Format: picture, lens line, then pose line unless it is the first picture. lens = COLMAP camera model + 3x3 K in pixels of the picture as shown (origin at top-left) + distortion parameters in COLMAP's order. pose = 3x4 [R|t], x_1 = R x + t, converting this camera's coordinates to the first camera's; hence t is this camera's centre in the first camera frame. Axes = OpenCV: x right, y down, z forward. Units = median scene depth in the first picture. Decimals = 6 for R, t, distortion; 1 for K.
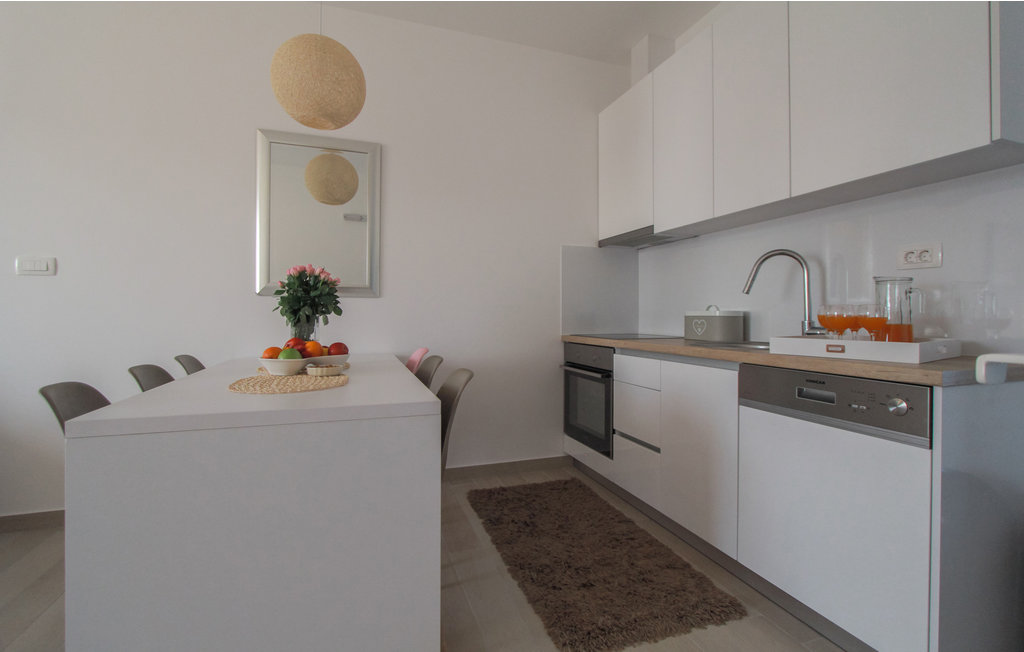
lens RADIAL K [[469.8, 0, 532.2], [0, 469.8, 309.3], [0, 0, 1]] dist [-0.019191, 0.001231]
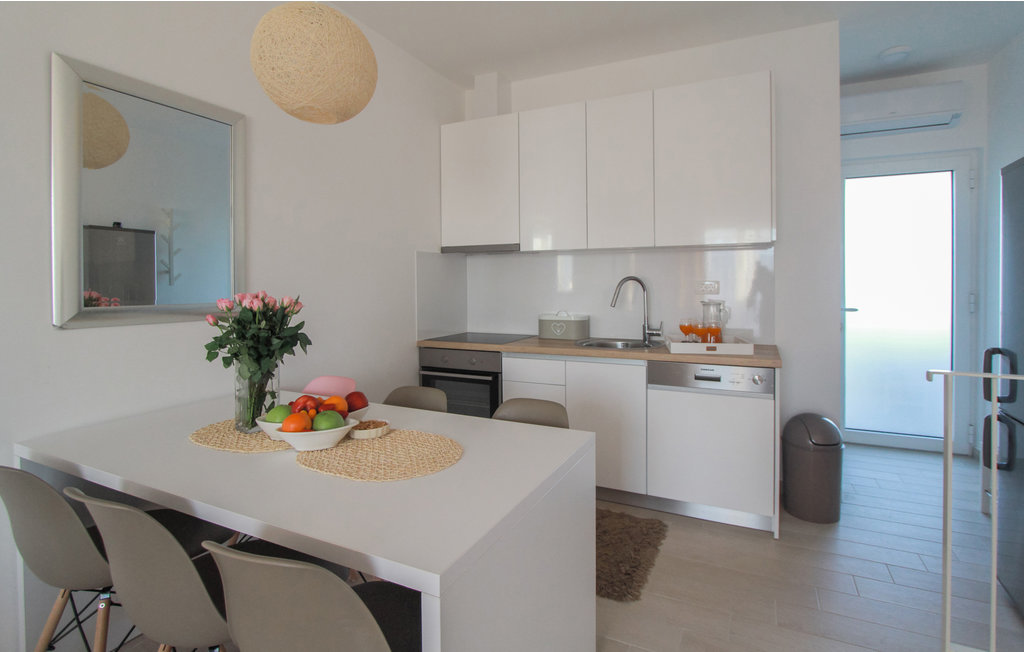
lens RADIAL K [[469.8, 0, 524.0], [0, 469.8, 287.7], [0, 0, 1]] dist [-0.019191, 0.001231]
pose [[0.714282, -0.014915, 0.699699, -0.582643], [-0.001214, 0.999745, 0.022551, -0.099696], [-0.699857, -0.016957, 0.714081, 0.152550]]
